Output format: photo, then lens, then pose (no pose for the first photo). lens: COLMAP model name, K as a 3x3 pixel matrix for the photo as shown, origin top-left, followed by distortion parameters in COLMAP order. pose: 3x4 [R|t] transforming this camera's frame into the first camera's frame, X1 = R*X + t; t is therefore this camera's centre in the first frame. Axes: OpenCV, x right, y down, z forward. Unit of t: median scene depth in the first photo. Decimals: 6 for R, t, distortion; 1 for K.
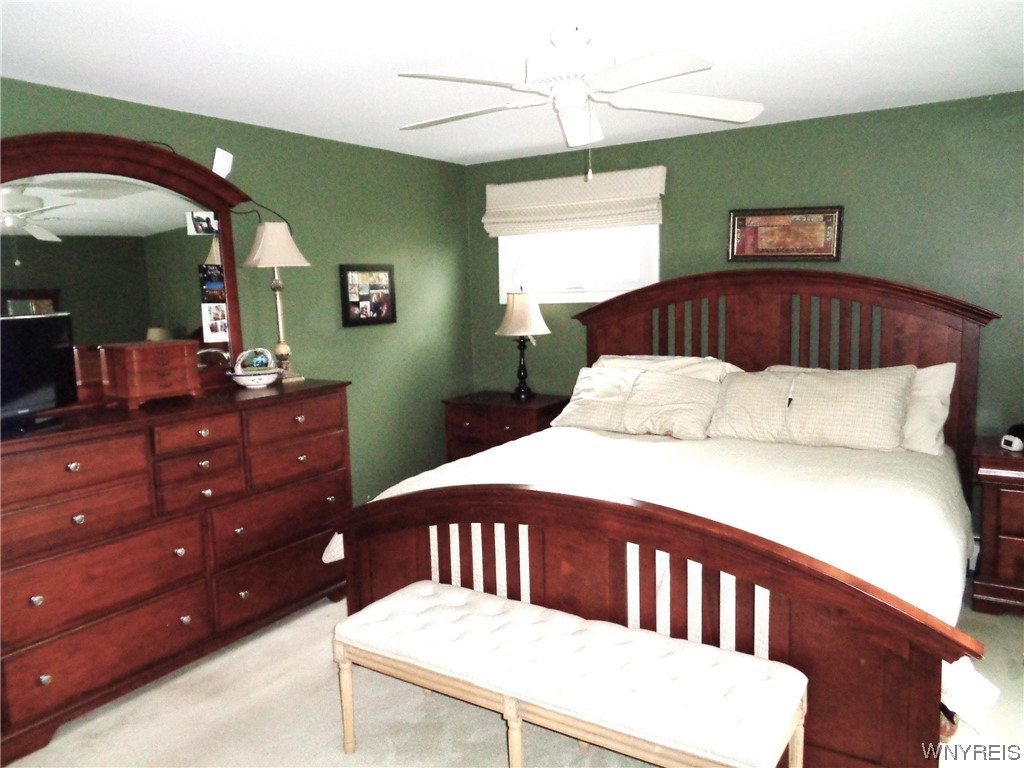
lens RADIAL K [[775.7, 0, 515.2], [0, 775.7, 391.9], [0, 0, 1]] dist [0.006937, 0.044657]
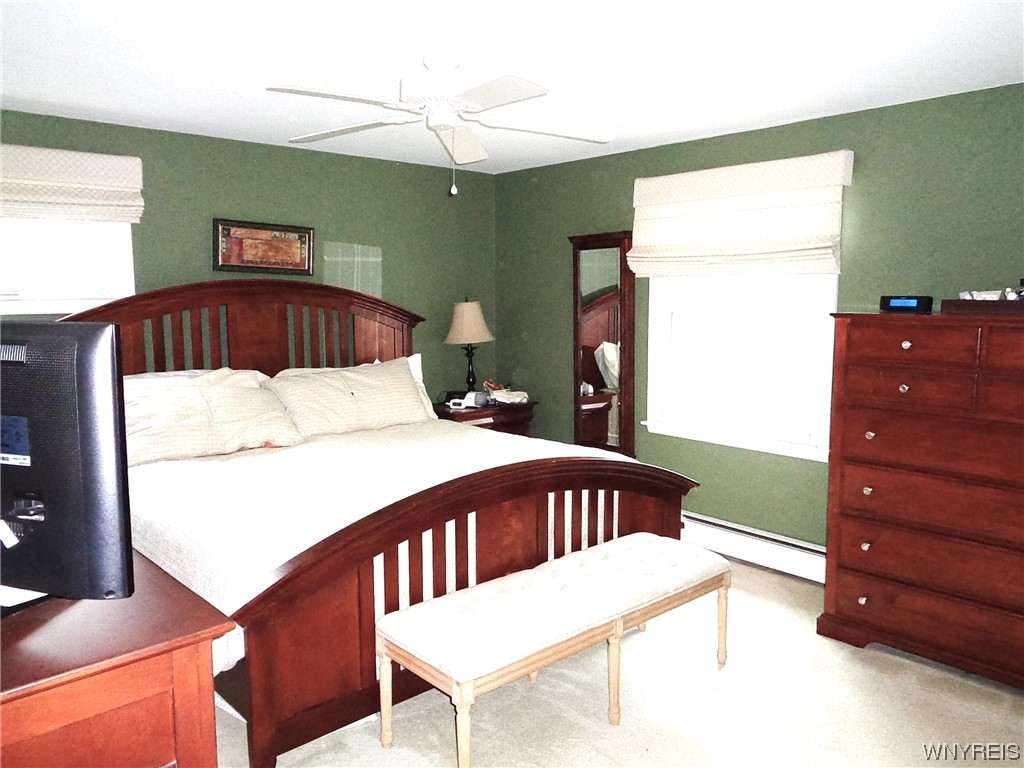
lens RADIAL K [[798.3, 0, 509.5], [0, 798.3, 389.9], [0, 0, 1]] dist [0.090525, -0.000525]
pose [[0.283593, -0.106603, 0.953001, -0.651437], [0.119074, 0.990025, 0.075310, -0.052997], [-0.951523, 0.092120, 0.293458, 0.375177]]
